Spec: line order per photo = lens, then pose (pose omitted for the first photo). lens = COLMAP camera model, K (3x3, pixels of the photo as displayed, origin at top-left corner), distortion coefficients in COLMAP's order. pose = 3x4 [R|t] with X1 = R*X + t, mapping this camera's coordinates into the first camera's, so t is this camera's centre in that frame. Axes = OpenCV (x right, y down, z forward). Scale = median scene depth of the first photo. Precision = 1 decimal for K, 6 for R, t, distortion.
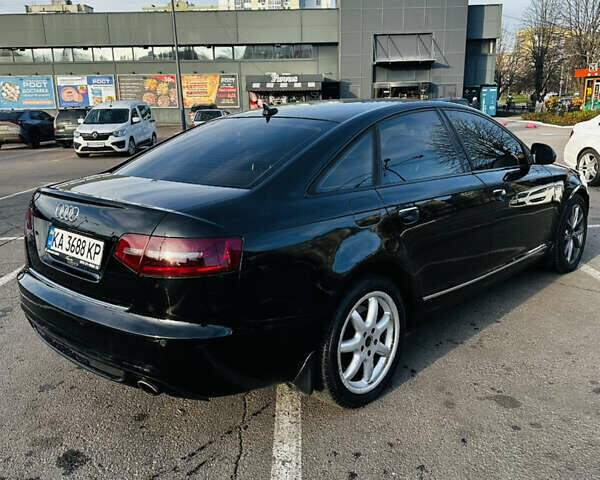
lens RADIAL K [[576.8, 0, 308.4], [0, 576.8, 240.0], [0, 0, 1]] dist [0.087586, -0.148519]
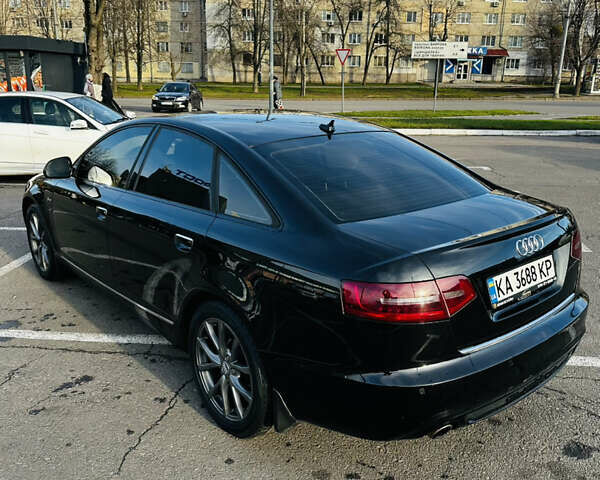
lens RADIAL K [[576.8, 0, 308.4], [0, 576.8, 240.0], [0, 0, 1]] dist [0.087586, -0.148519]
pose [[0.090702, -0.254576, 0.962790, -0.115323], [0.222208, 0.947575, 0.229619, -0.029995], [-0.970771, 0.193113, 0.142516, 0.102785]]
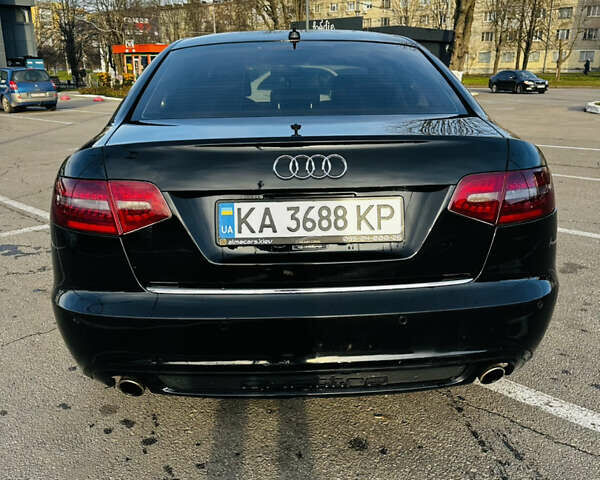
lens RADIAL K [[576.8, 0, 308.4], [0, 576.8, 240.0], [0, 0, 1]] dist [0.087586, -0.148519]
pose [[0.701729, -0.182966, 0.688549, -0.073063], [0.159894, 0.982252, 0.098056, -0.002719], [-0.694270, 0.041286, 0.718530, 0.046680]]
